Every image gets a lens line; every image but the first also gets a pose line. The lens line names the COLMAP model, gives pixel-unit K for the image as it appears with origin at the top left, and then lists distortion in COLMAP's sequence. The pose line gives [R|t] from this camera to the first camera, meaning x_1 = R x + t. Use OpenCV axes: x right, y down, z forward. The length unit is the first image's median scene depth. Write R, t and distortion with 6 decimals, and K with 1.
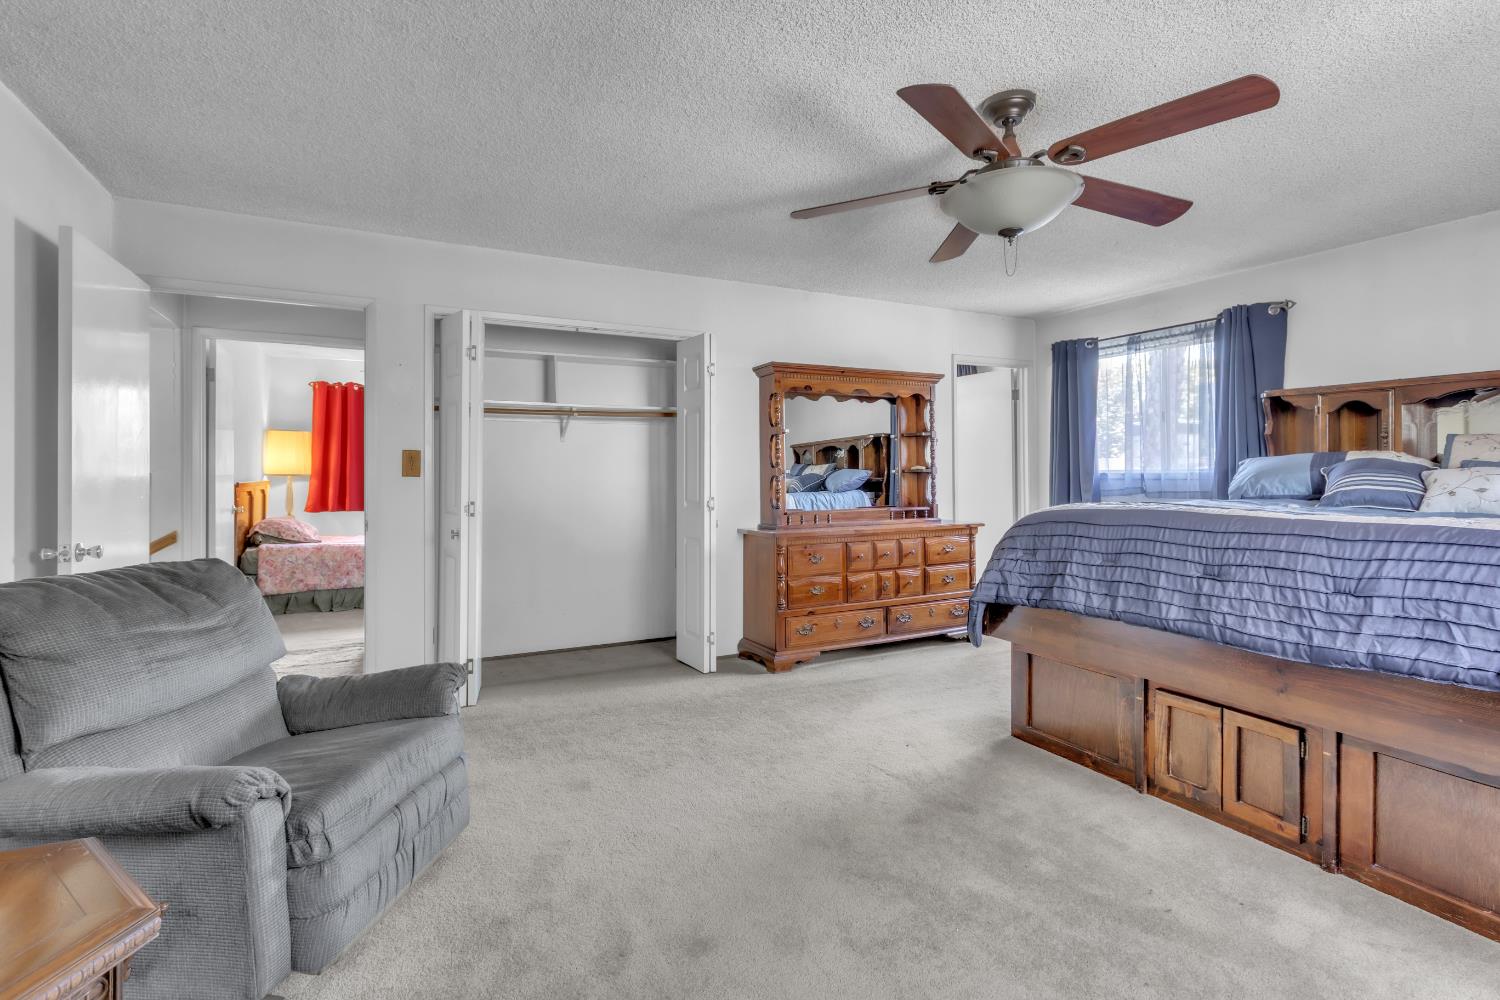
lens RADIAL K [[694.4, 0, 748.6], [0, 694.4, 481.2], [0, 0, 1]] dist [0.000488, 0.000673]
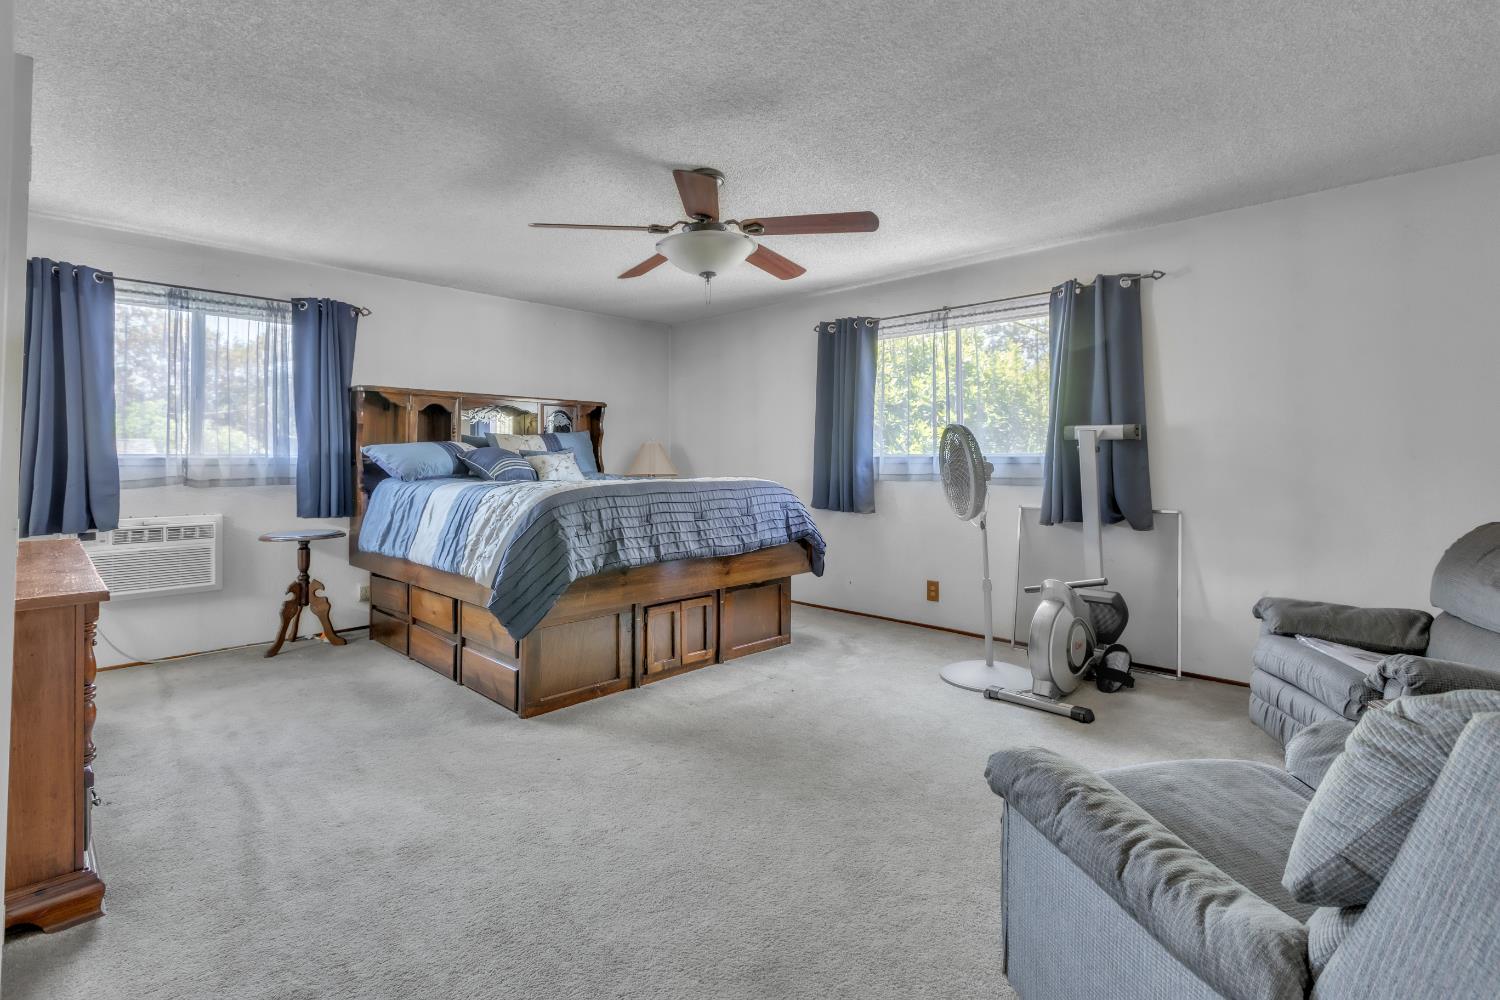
lens RADIAL K [[690.6, 0, 750.3], [0, 690.6, 450.5], [0, 0, 1]] dist [-0.000274, 0.000048]
pose [[-0.314753, 0.013203, 0.949082, -0.787026], [0.011967, 0.999879, -0.009941, -0.007980], [-0.949098, 0.008228, -0.314873, 1.167595]]
